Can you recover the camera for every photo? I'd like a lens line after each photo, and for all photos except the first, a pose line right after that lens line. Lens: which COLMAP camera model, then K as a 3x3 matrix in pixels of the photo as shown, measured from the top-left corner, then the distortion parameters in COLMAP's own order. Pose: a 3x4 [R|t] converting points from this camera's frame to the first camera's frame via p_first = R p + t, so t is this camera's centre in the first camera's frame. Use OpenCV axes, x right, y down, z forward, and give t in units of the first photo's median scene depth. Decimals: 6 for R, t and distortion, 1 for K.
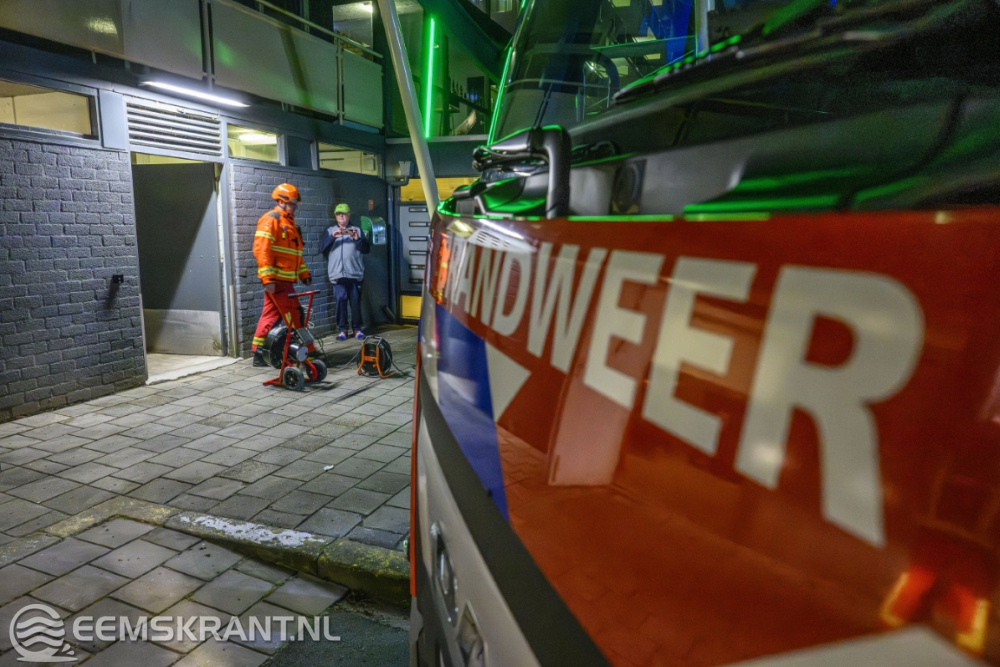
lens RADIAL K [[669.7, 0, 498.9], [0, 669.7, 328.2], [0, 0, 1]] dist [-0.003868, -0.006596]
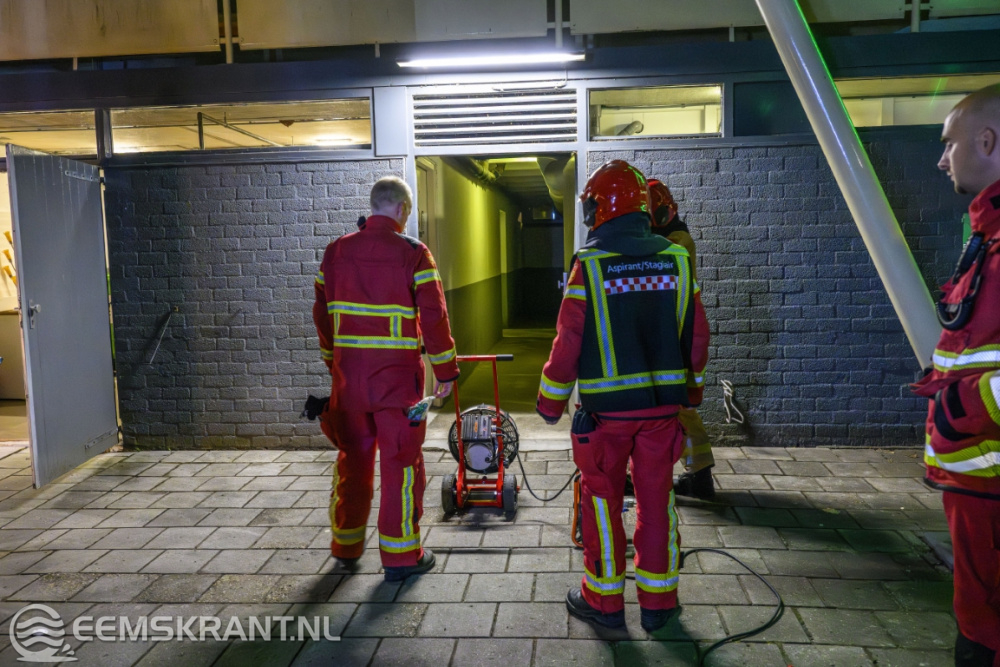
lens RADIAL K [[780.8, 0, 501.4], [0, 780.8, 335.6], [0, 0, 1]] dist [0.008318, -0.002959]
pose [[0.264014, 0.083456, -0.960902, 0.425254], [-0.121171, 0.991227, 0.052797, -0.123774], [0.956877, 0.102494, 0.271810, 0.943843]]
